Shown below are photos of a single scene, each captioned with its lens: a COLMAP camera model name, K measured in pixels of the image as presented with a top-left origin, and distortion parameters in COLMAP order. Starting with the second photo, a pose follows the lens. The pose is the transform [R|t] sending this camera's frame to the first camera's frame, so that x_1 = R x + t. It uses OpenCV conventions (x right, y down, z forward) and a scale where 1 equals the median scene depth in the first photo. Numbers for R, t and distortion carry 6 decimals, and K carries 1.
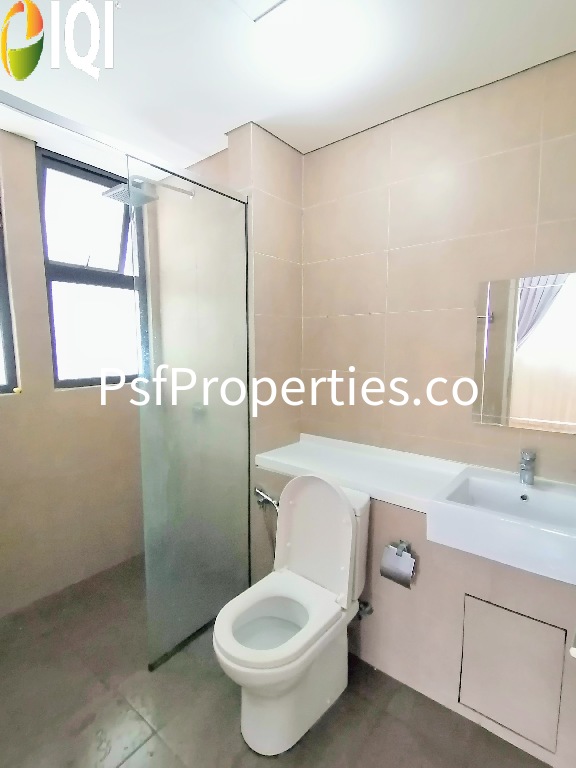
lens RADIAL K [[380.3, 0, 279.2], [0, 380.3, 388.9], [0, 0, 1]] dist [0.041910, -0.034940]
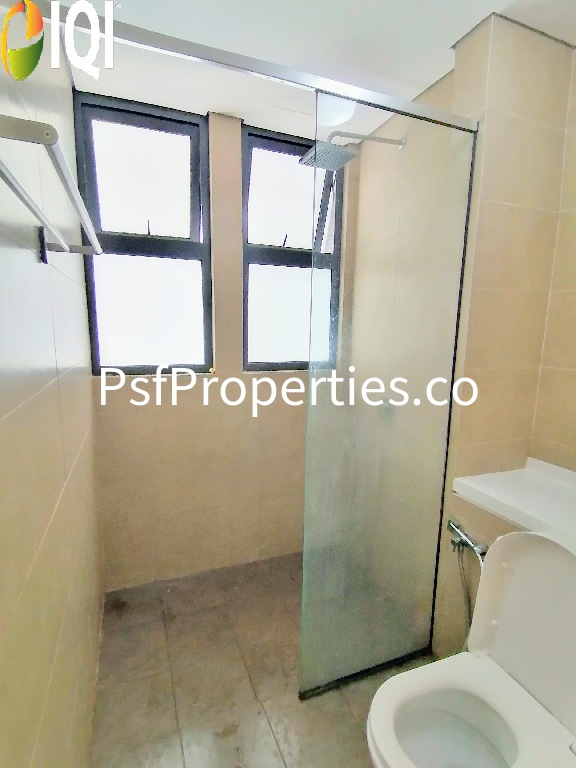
lens RADIAL K [[380.3, 0, 279.2], [0, 380.3, 388.9], [0, 0, 1]] dist [0.041910, -0.034940]
pose [[0.868364, 0.090869, -0.487531, -0.009421], [-0.075930, 0.995840, 0.050367, -0.013067], [0.490080, -0.006719, 0.871652, 0.177369]]
